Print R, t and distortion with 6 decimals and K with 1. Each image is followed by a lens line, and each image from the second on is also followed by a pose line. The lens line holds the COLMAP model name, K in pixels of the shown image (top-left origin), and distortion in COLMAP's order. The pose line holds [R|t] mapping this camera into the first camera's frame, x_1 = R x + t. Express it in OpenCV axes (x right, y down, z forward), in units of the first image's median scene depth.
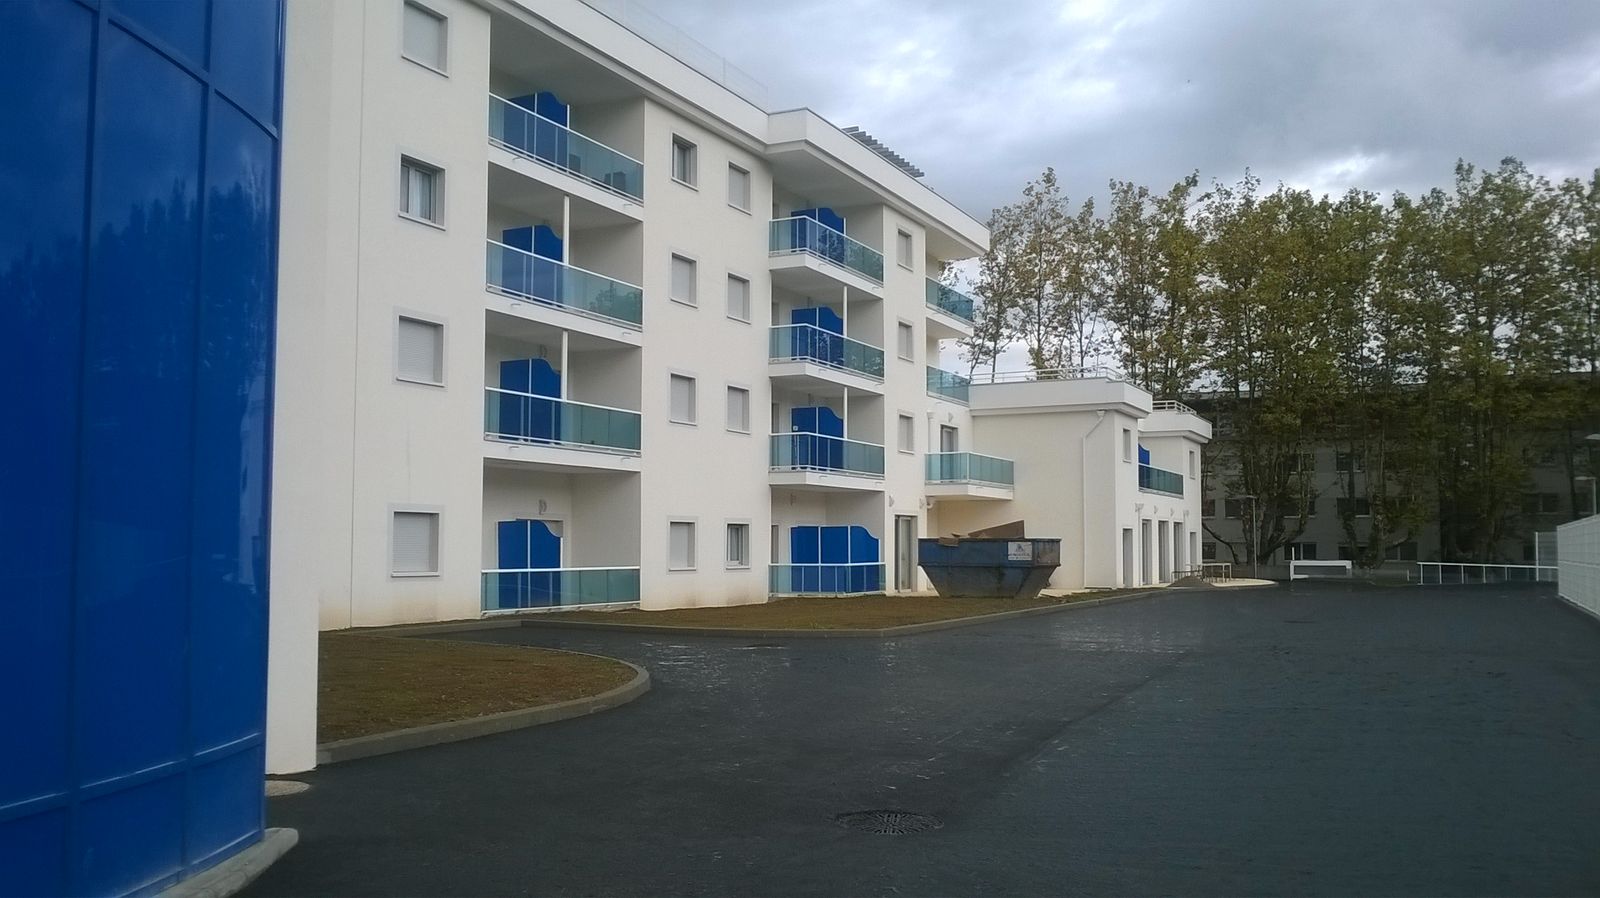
lens RADIAL K [[1273.9, 0, 800.0], [0, 1273.9, 449.0], [0, 0, 1]] dist [0.047274, -0.095672]
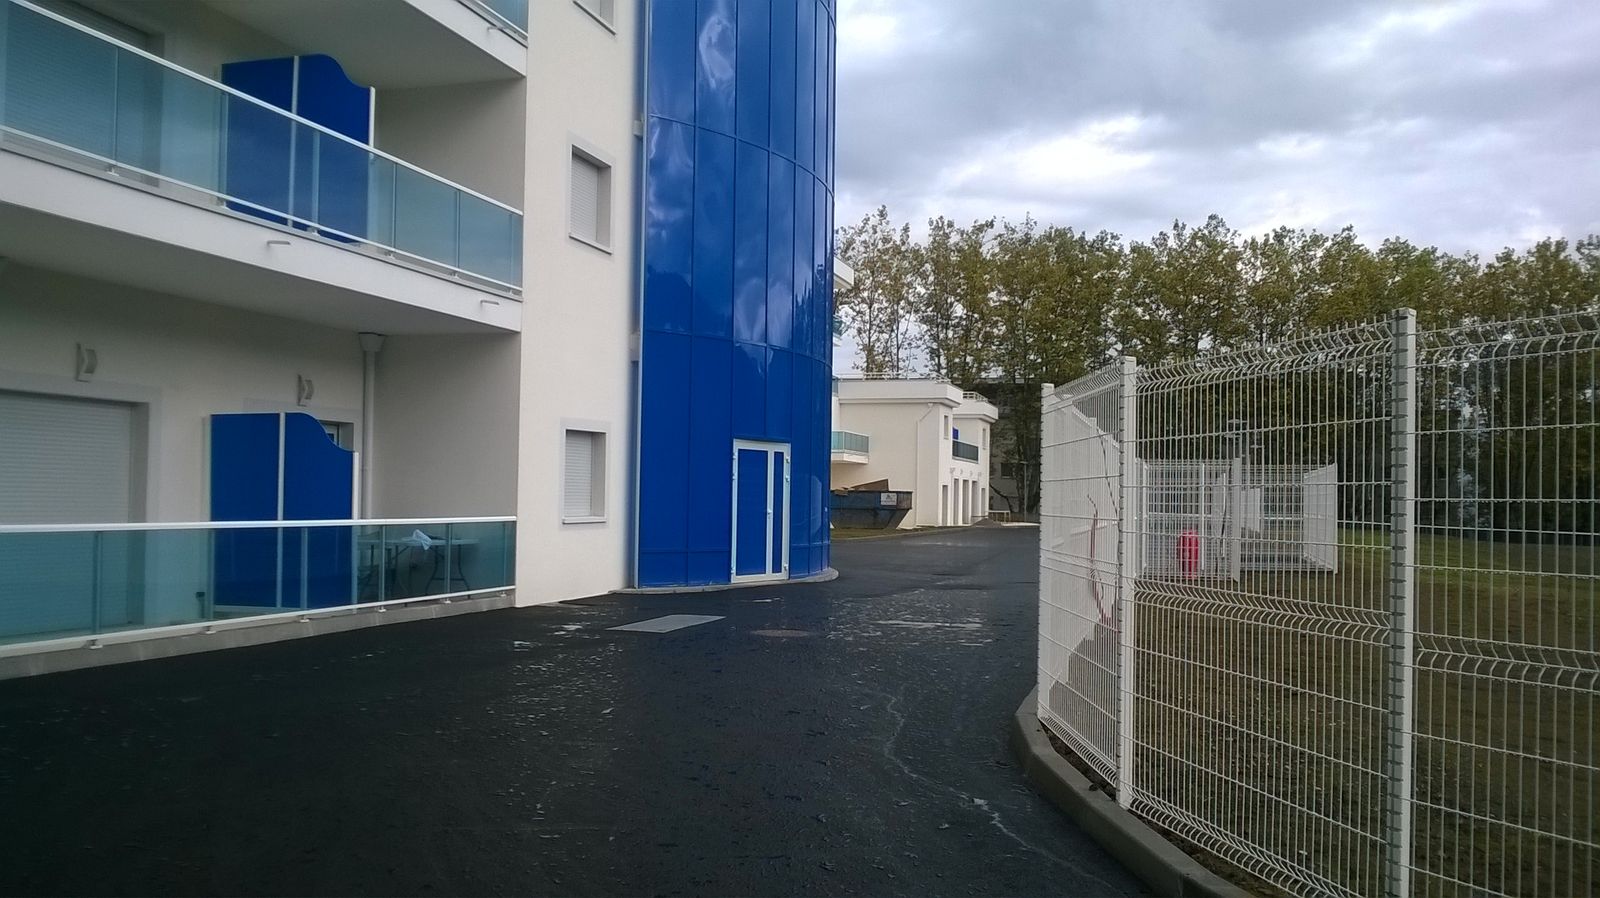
lens RADIAL K [[1273.9, 0, 800.0], [0, 1273.9, 449.0], [0, 0, 1]] dist [0.047274, -0.095672]
pose [[0.984117, 0.019009, 0.176502, -0.111871], [-0.025473, 0.999082, 0.034432, -0.016525], [-0.175685, -0.038381, 0.983698, -0.267360]]
